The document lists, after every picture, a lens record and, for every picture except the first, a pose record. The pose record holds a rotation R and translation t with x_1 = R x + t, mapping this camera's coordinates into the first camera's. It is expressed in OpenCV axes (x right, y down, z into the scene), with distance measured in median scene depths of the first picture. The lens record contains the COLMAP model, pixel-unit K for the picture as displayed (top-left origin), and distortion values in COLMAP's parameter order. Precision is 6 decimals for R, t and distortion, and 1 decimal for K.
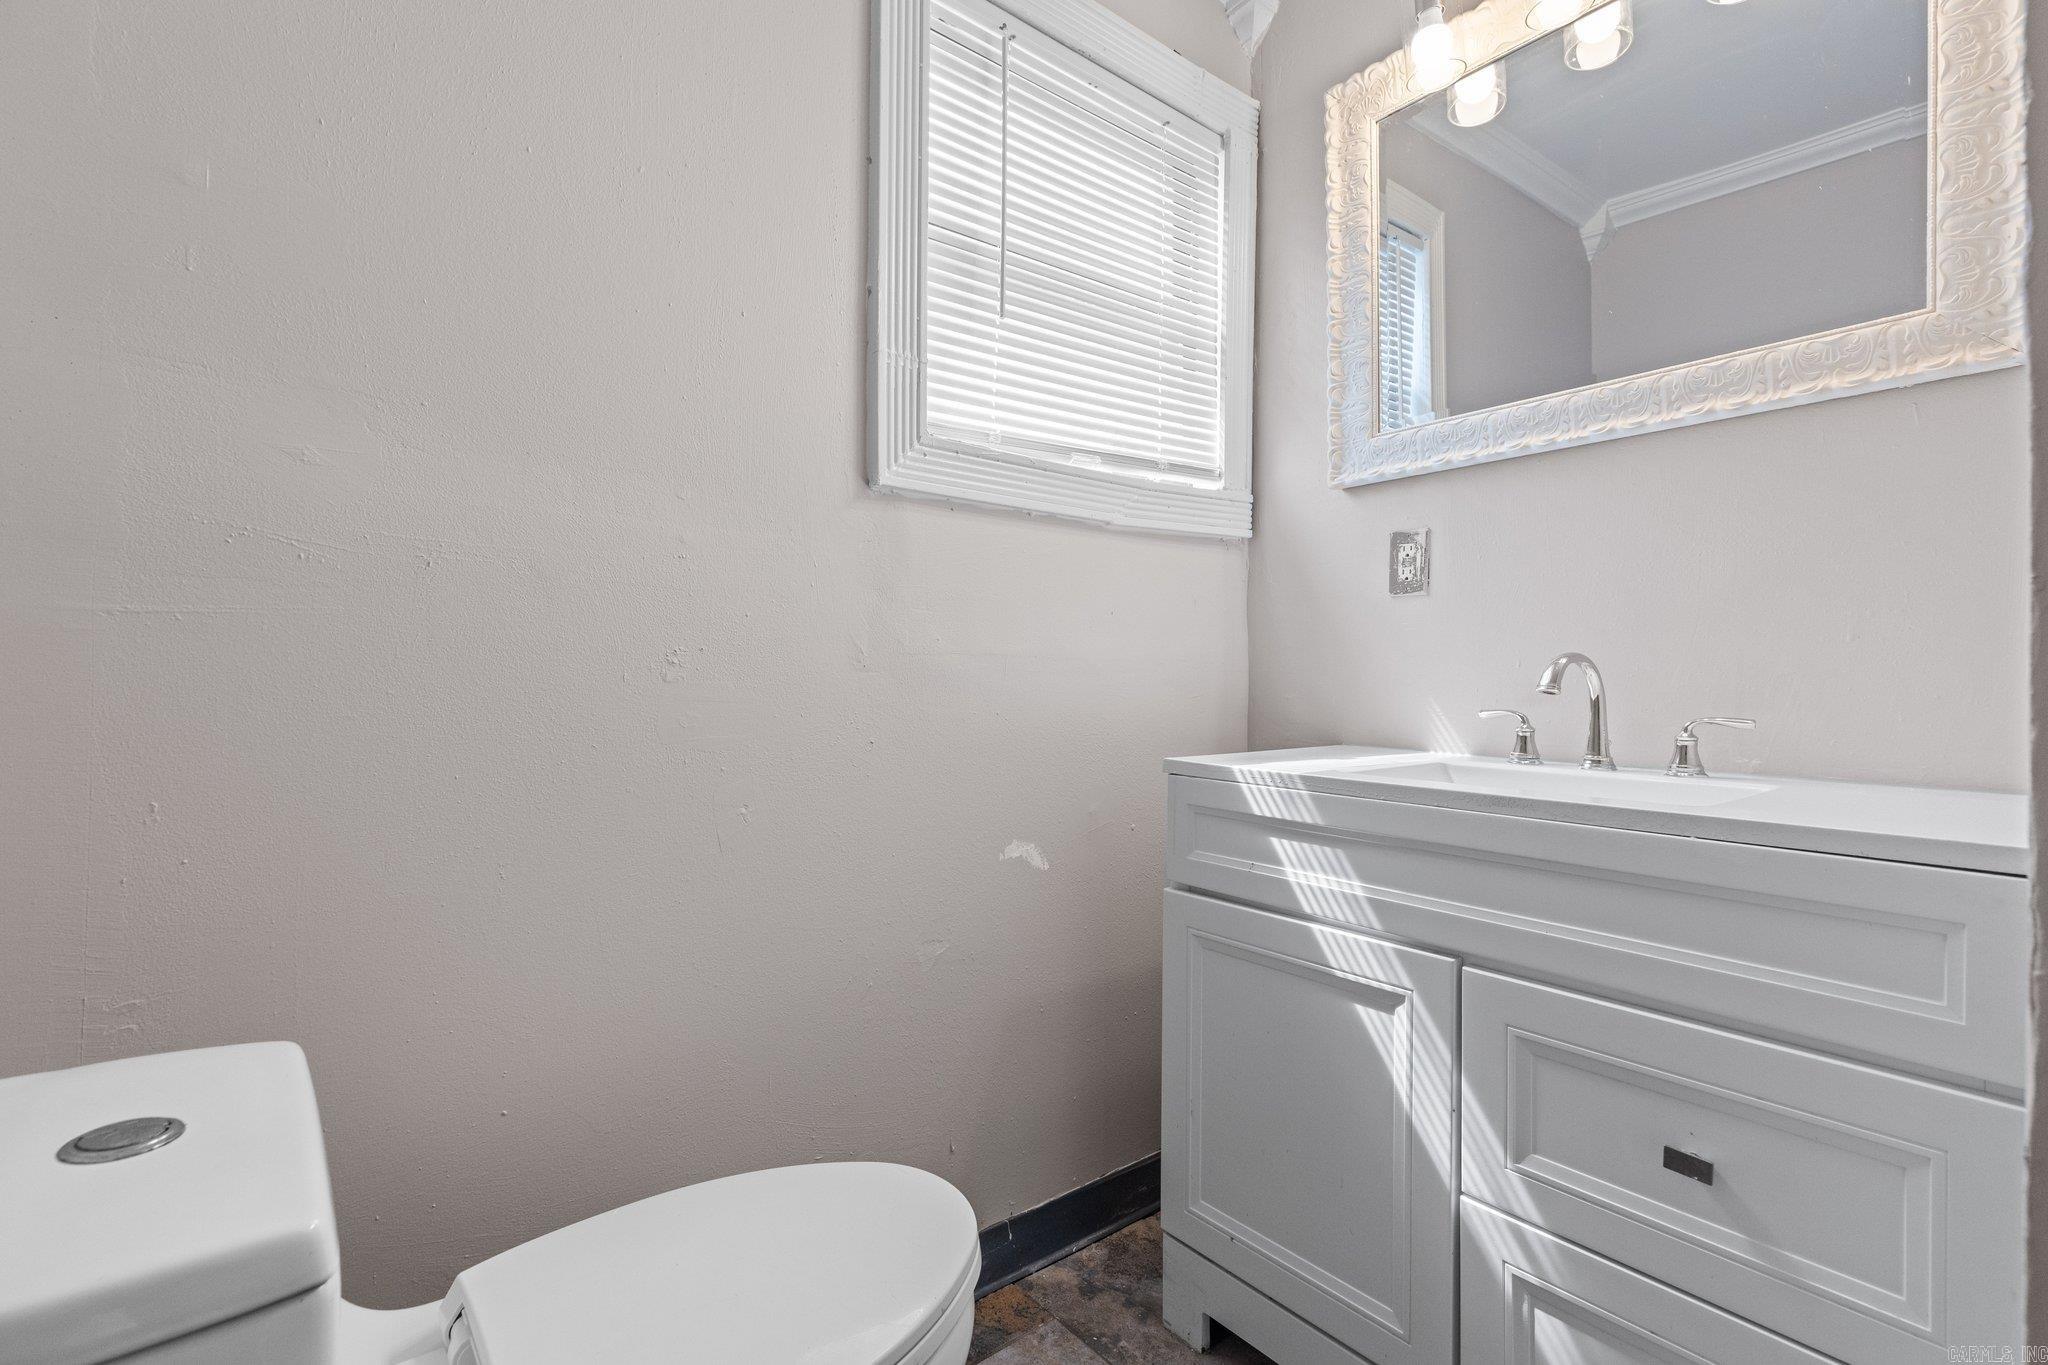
lens RADIAL K [[922.0, 0, 1023.5], [0, 922.0, 674.5], [0, 0, 1]] dist [0.004201, -0.001365]
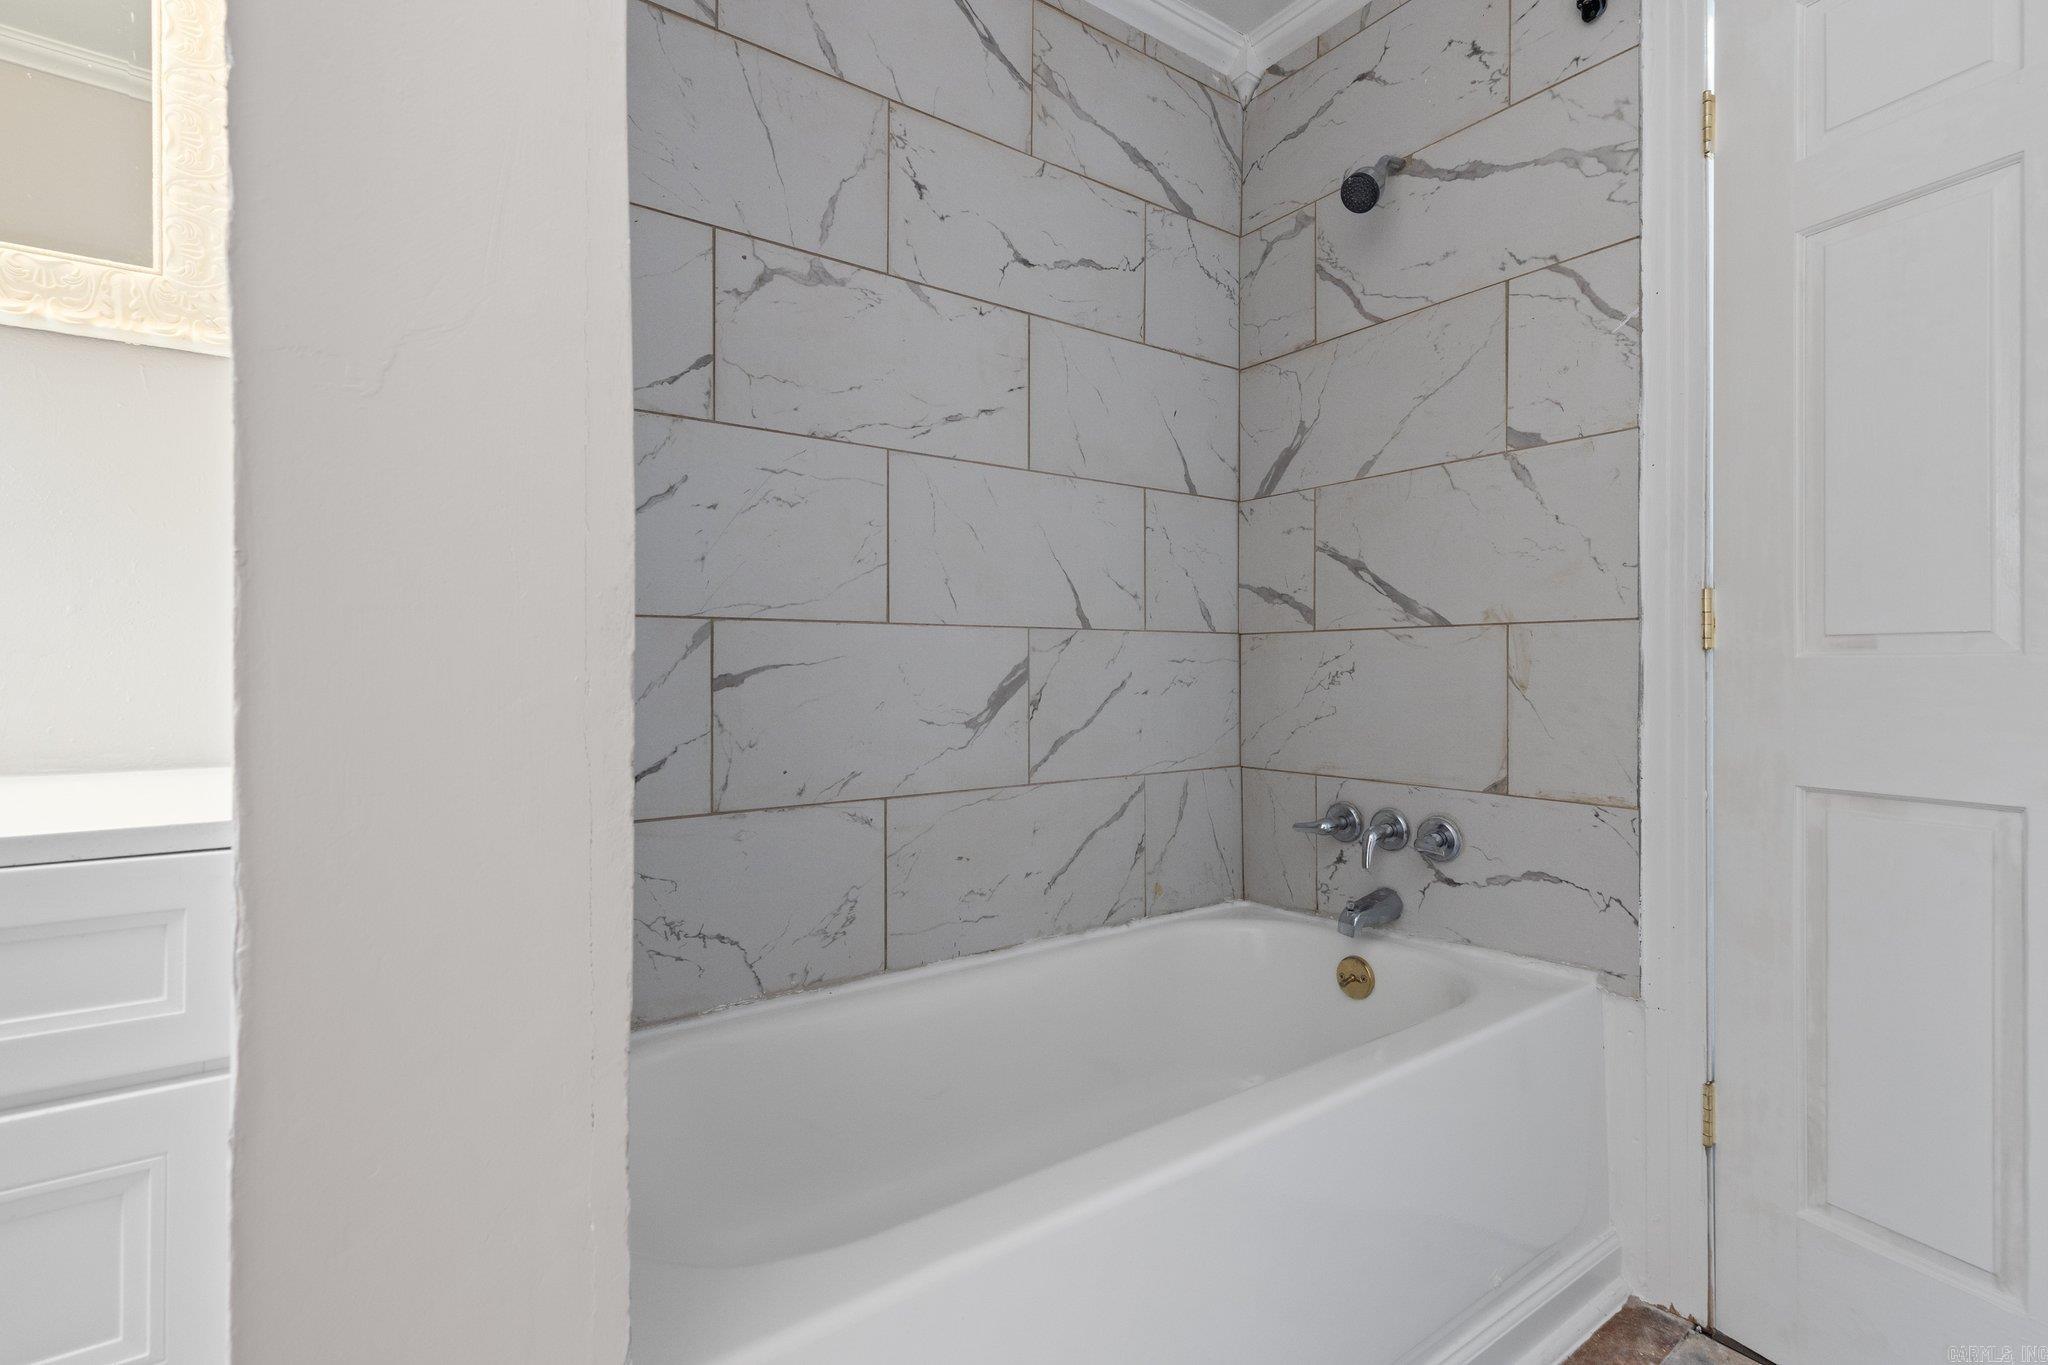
lens RADIAL K [[922.0, 0, 1023.5], [0, 922.0, 674.5], [0, 0, 1]] dist [0.004201, -0.001365]
pose [[0.054700, -0.015742, 0.998379, 0.145630], [-0.008187, 0.999835, 0.016213, 0.003481], [-0.998469, -0.009061, 0.054562, 0.101149]]
